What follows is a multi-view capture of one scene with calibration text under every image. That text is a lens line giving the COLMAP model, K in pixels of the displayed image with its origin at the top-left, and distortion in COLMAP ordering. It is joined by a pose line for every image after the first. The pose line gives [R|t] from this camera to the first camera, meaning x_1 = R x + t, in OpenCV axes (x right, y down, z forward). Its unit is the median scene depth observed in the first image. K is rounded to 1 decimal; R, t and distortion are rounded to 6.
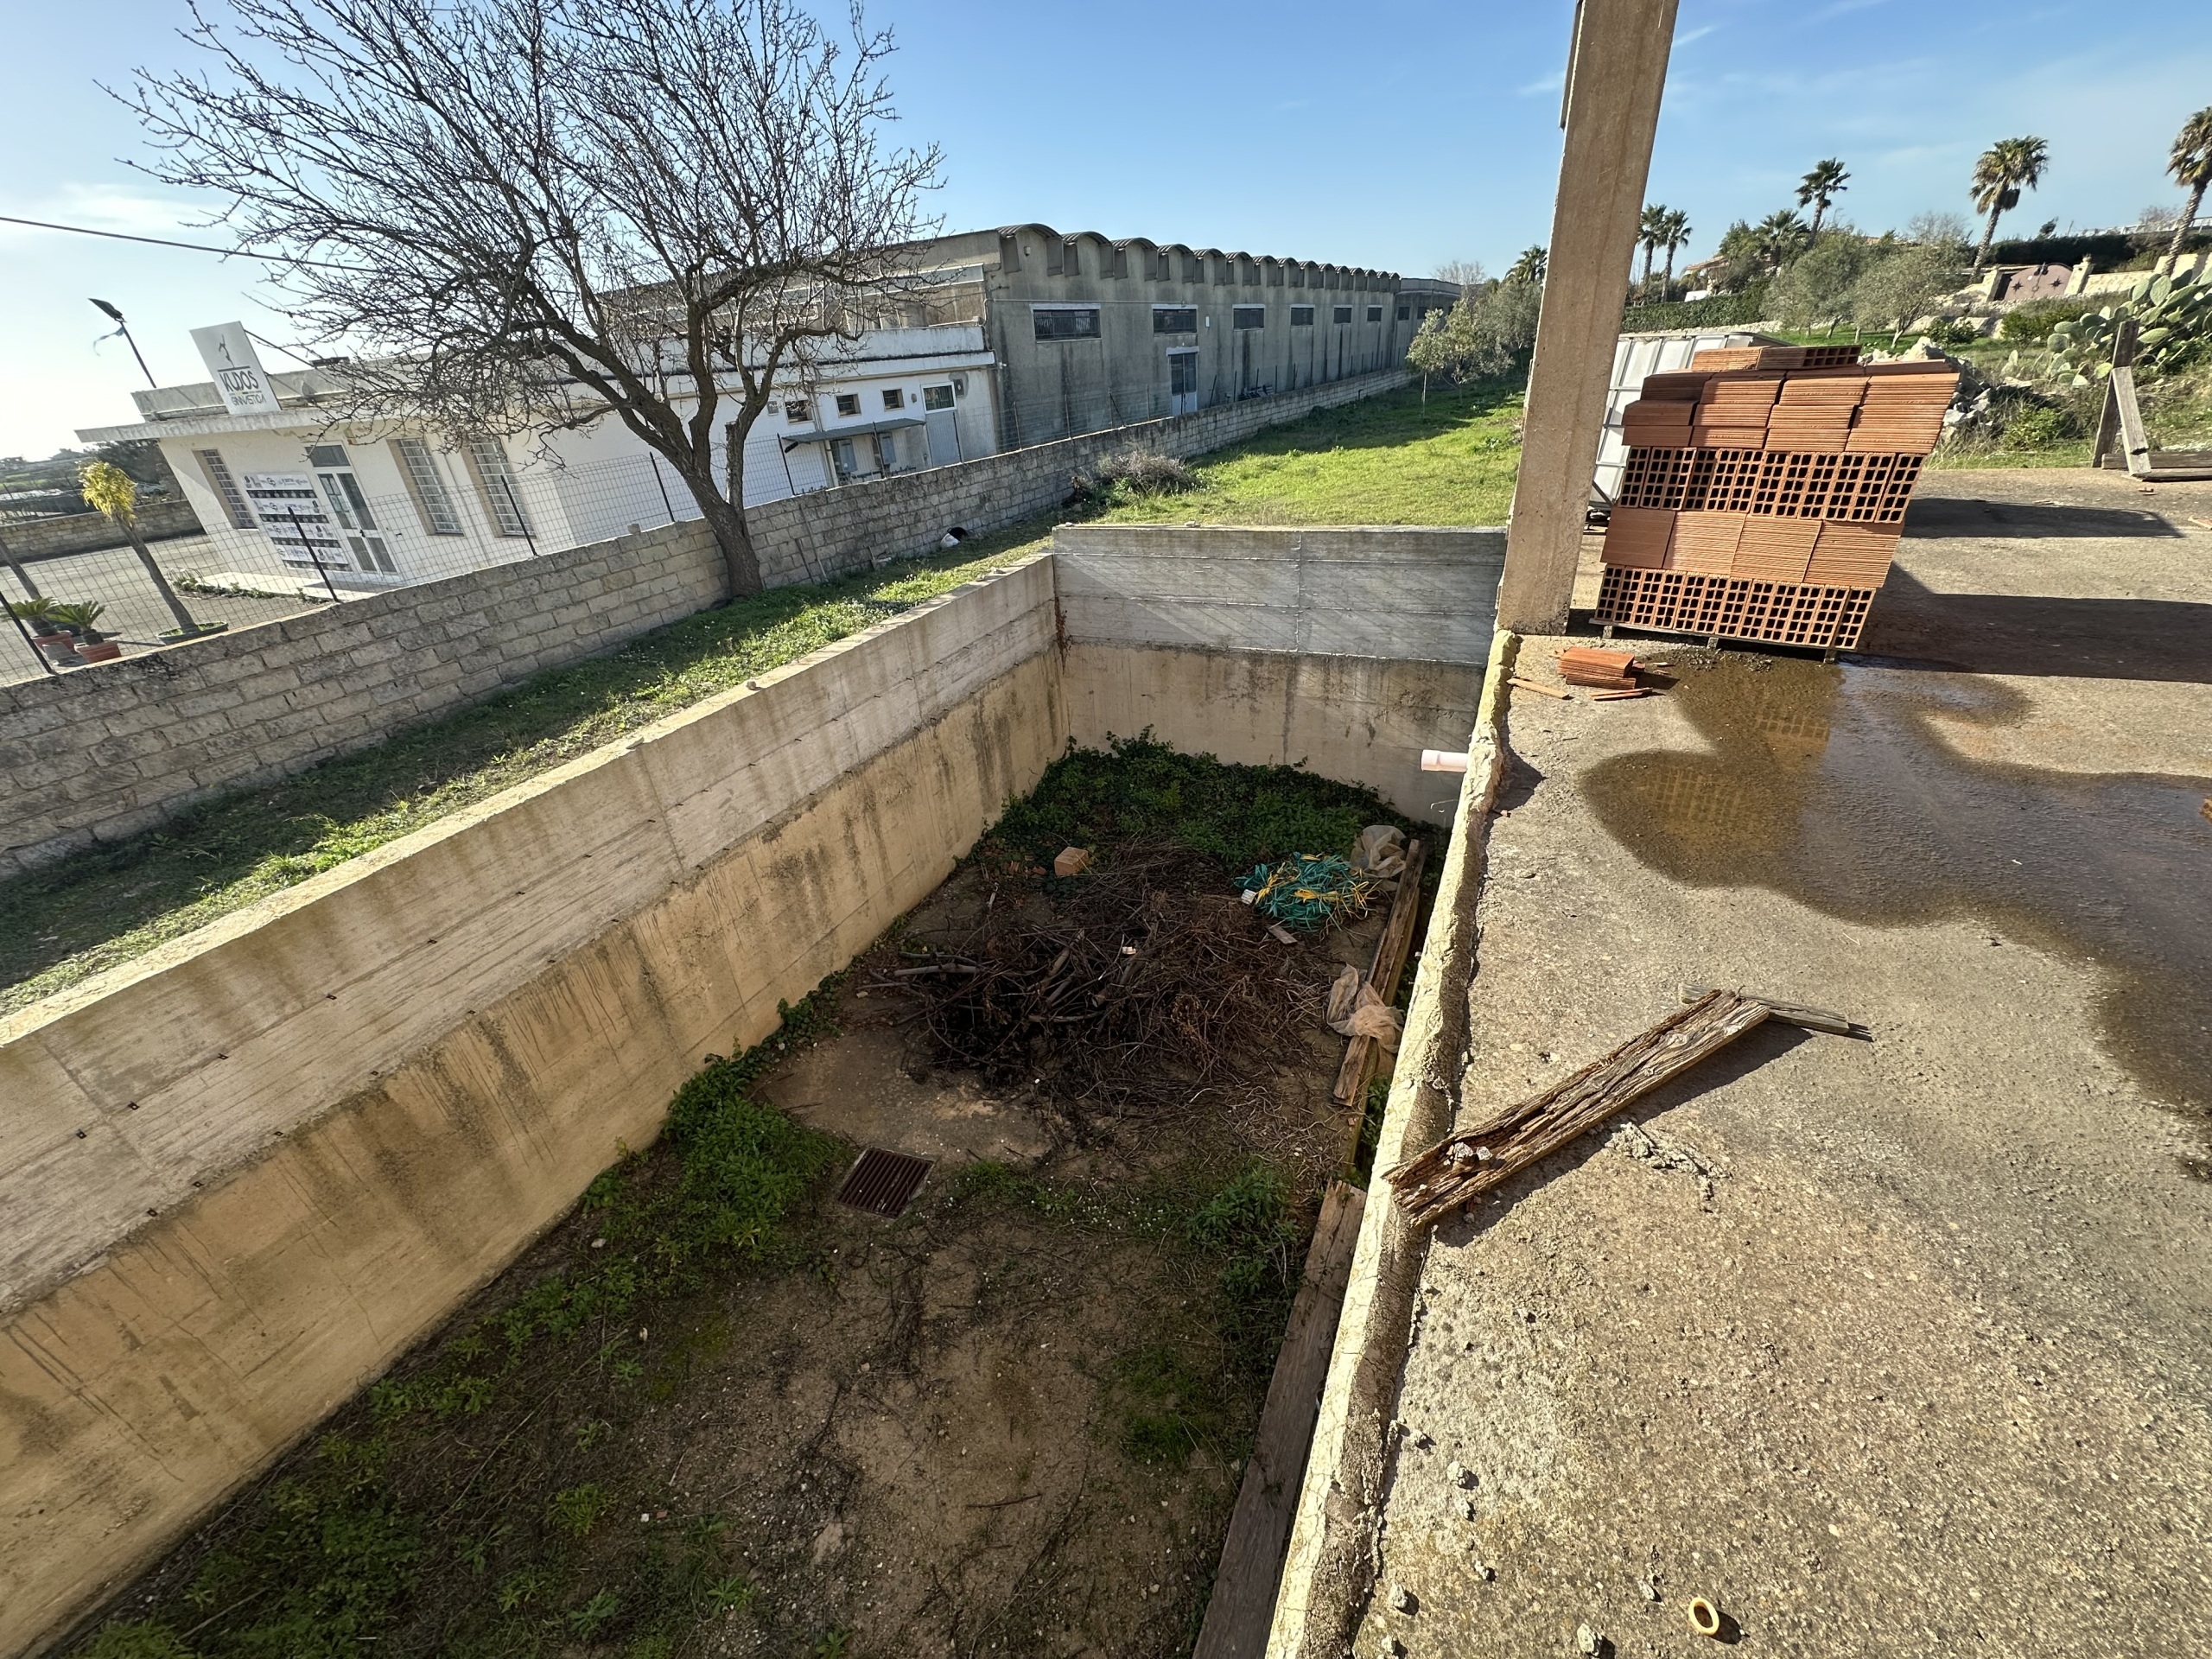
lens RADIAL K [[878.3, 0, 1104.8], [0, 878.3, 833.1], [0, 0, 1]] dist [-0.001564, 0.000008]
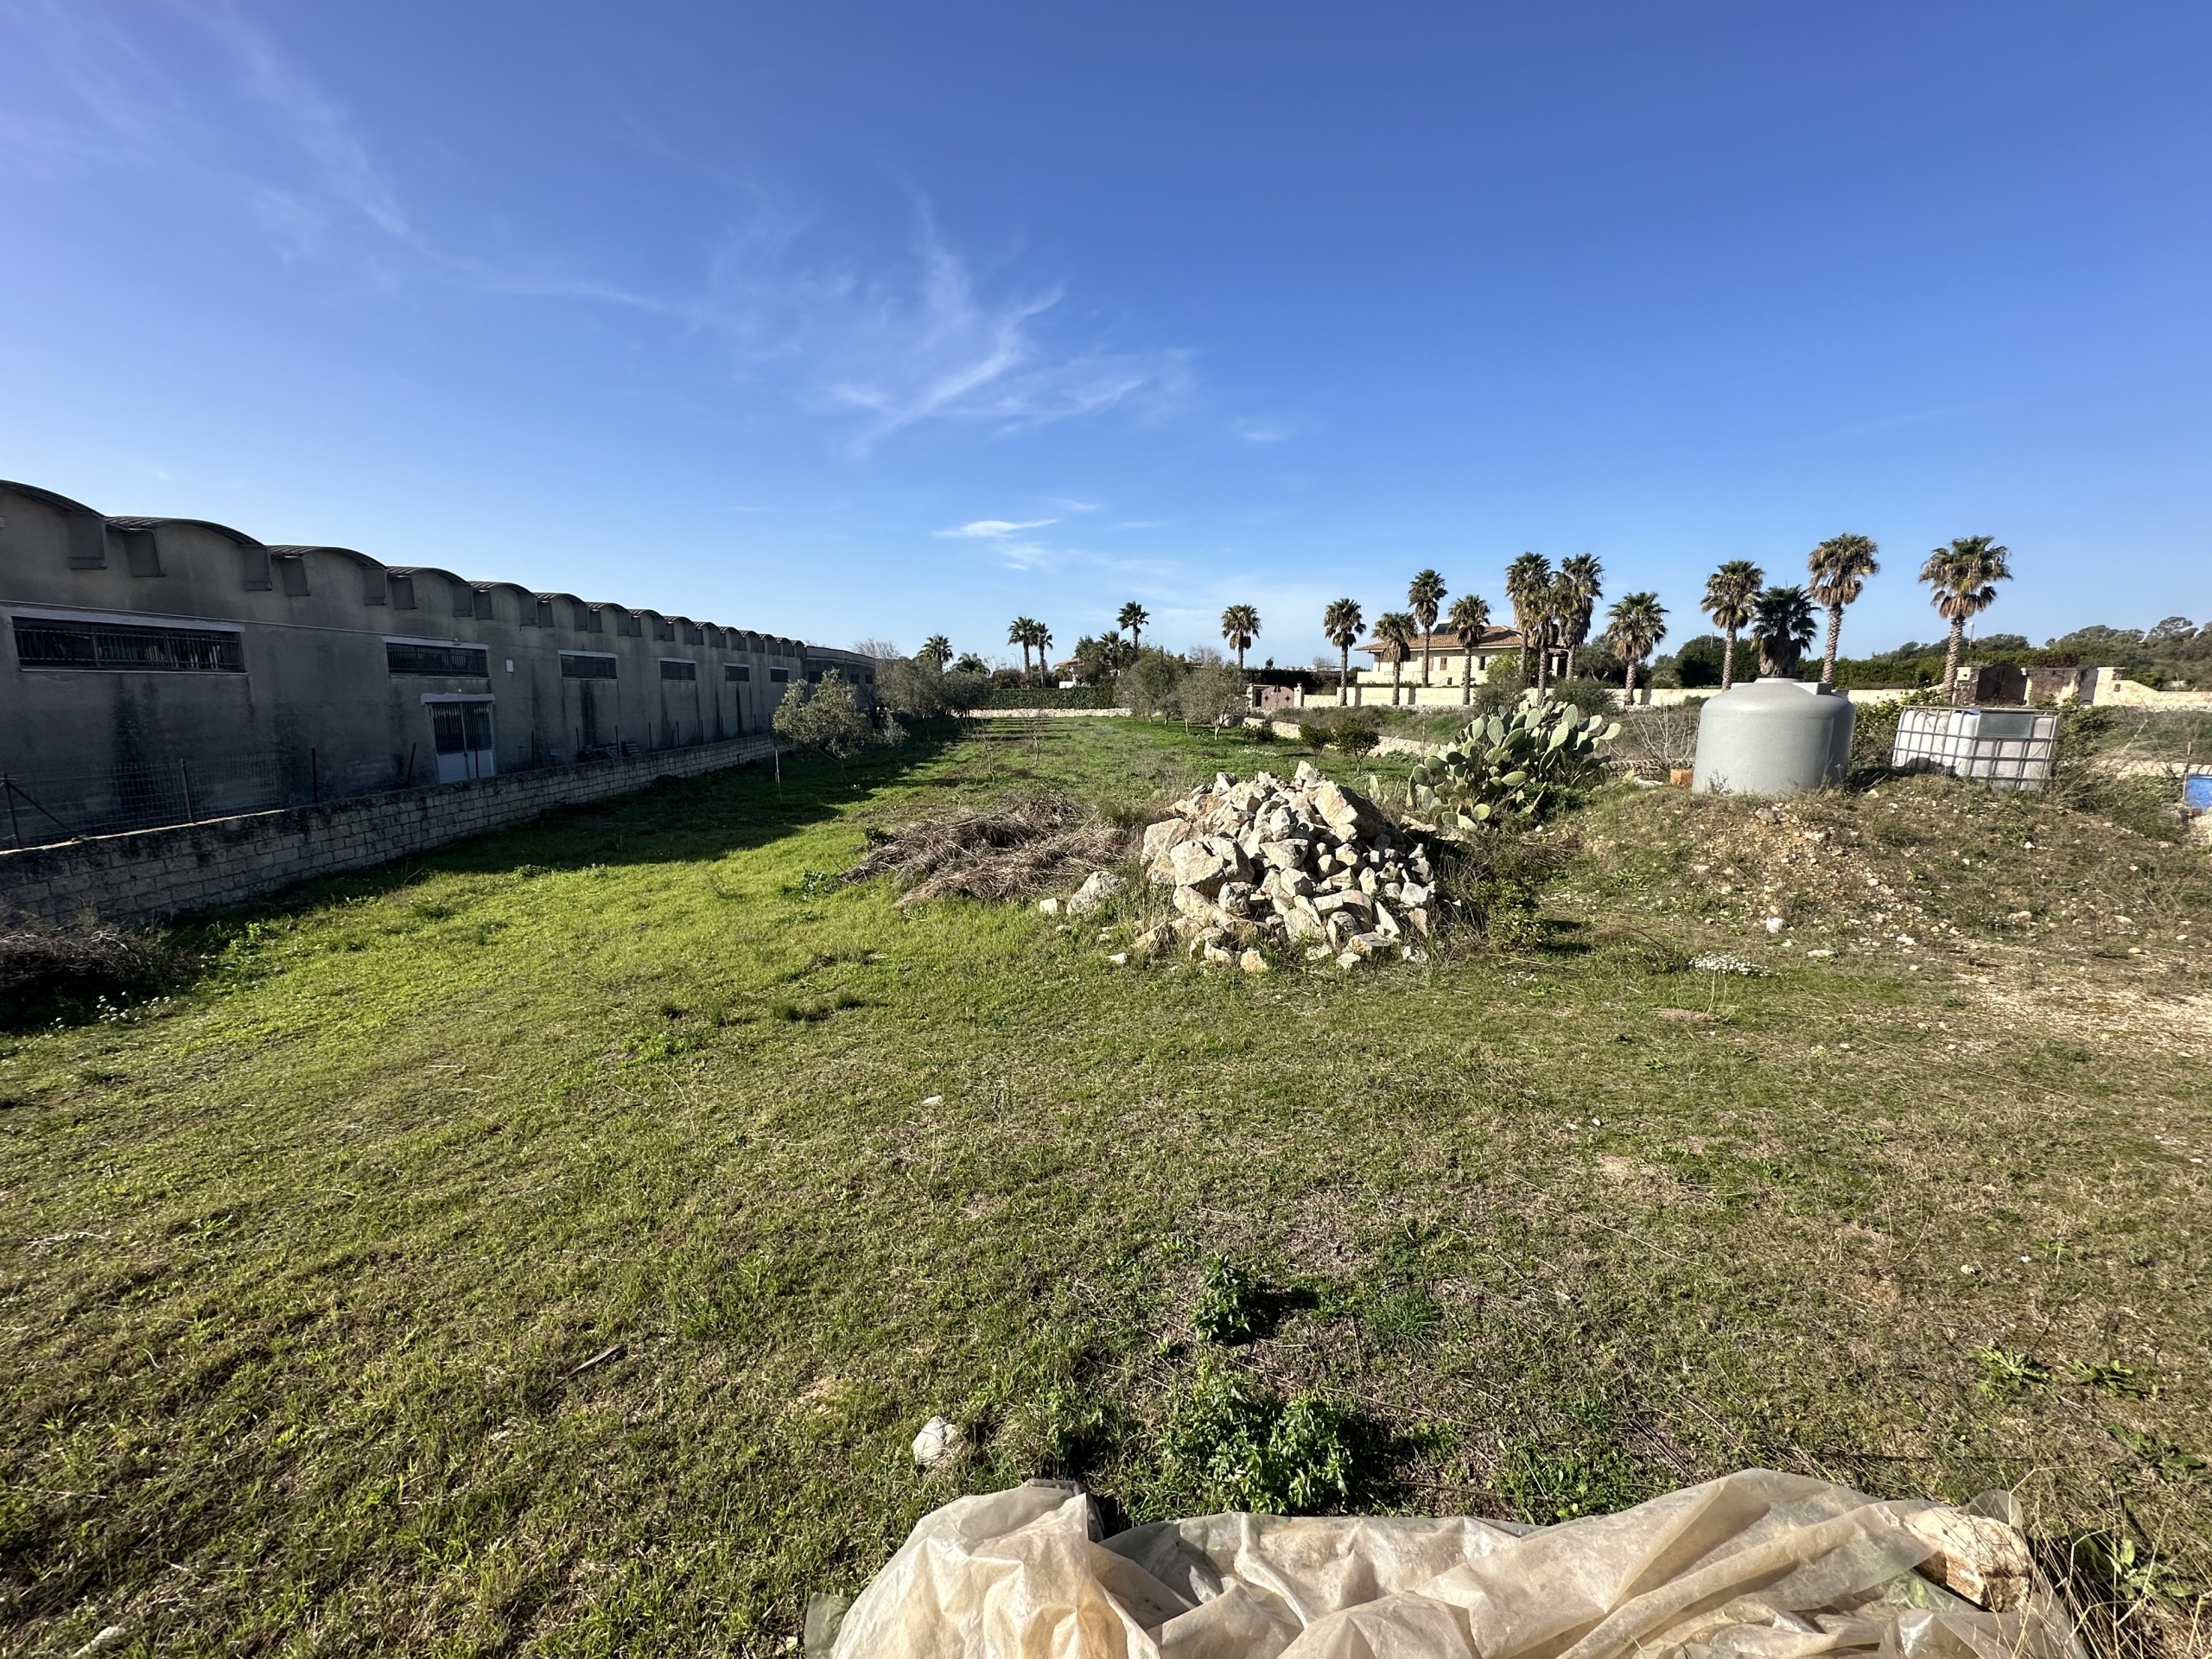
lens RADIAL K [[878.3, 0, 1104.8], [0, 878.3, 833.1], [0, 0, 1]] dist [-0.001564, 0.000008]
pose [[0.841639, -0.008995, 0.539965, 0.083142], [0.197165, 0.935959, -0.291729, -0.075126], [-0.502761, 0.351993, 0.789514, 0.116555]]
